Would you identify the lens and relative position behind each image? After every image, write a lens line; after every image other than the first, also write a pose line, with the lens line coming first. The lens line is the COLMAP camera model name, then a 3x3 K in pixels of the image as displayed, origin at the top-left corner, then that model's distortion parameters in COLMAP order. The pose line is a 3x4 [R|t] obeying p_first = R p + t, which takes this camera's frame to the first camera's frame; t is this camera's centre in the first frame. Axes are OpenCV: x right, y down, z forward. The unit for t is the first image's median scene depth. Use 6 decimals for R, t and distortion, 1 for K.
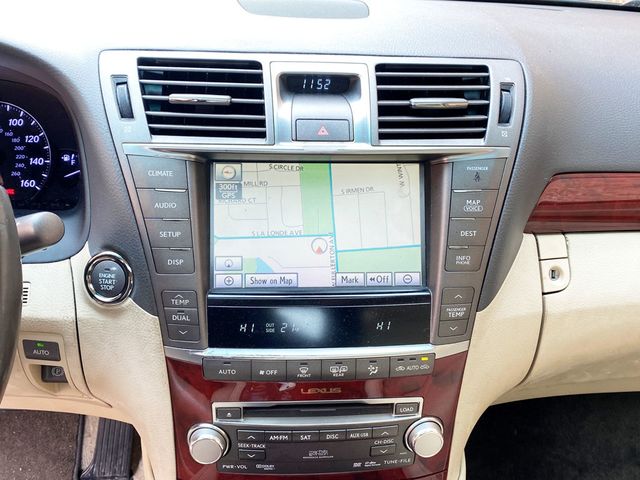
lens RADIAL K [[728.9, 0, 320.0], [0, 728.9, 240.0], [0, 0, 1]] dist [0.119247, -0.281631]
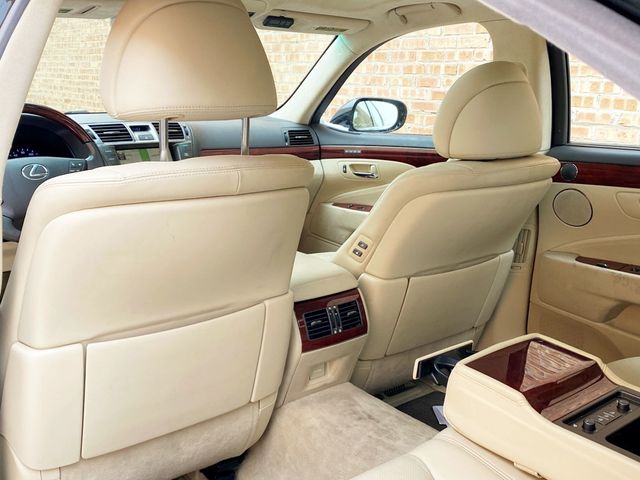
lens RADIAL K [[728.9, 0, 320.0], [0, 728.9, 240.0], [0, 0, 1]] dist [0.119247, -0.281631]
pose [[0.816091, -0.153754, 0.557096, -1.406022], [0.265909, 0.955761, -0.125748, 1.033337], [-0.513116, 0.250759, 0.820873, -2.372437]]
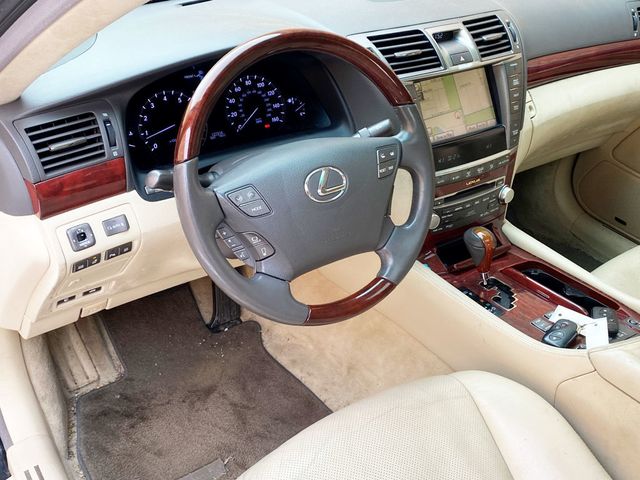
lens RADIAL K [[719.5, 0, 309.9], [0, 719.5, 239.8], [0, 0, 1]] dist [0.131319, -0.236653]
pose [[0.866349, -0.263551, 0.424240, -1.328293], [0.211125, 0.963063, 0.167142, -0.083859], [-0.452620, -0.055236, 0.889991, -0.662742]]
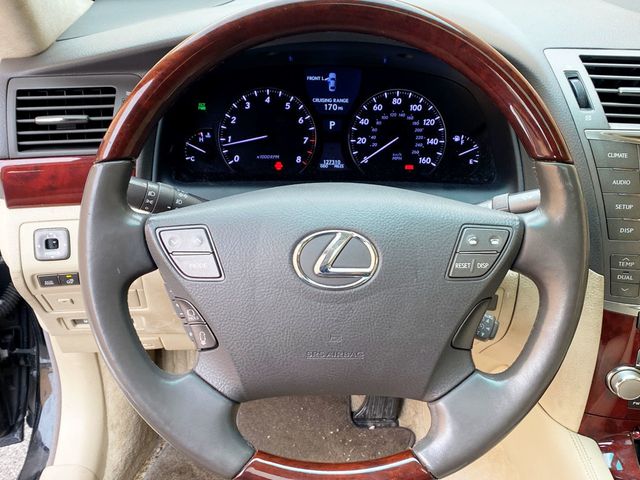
lens RADIAL K [[728.9, 0, 320.0], [0, 728.9, 240.0], [0, 0, 1]] dist [0.119247, -0.281631]
pose [[0.998424, 0.019958, -0.052443, -0.593077], [-0.017669, 0.998886, 0.043749, 0.001998], [0.053257, -0.042753, 0.997665, -0.207594]]
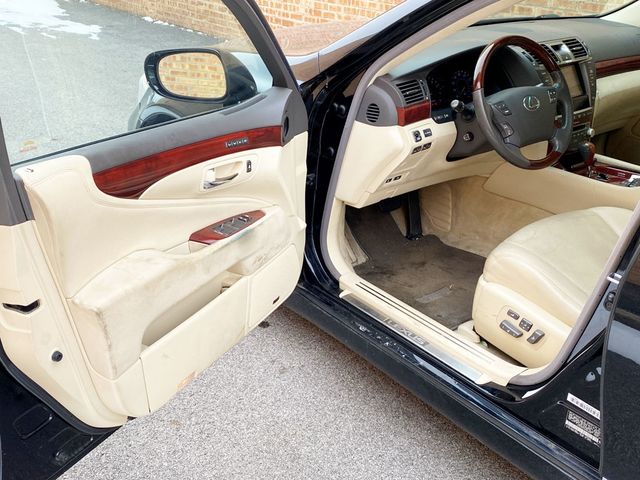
lens RADIAL K [[728.9, 0, 320.0], [0, 728.9, 240.0], [0, 0, 1]] dist [0.119247, -0.281631]
pose [[0.827184, -0.256620, 0.499912, -3.265956], [0.263200, 0.962948, 0.058803, 0.214571], [-0.496480, 0.082936, 0.864077, -1.694039]]
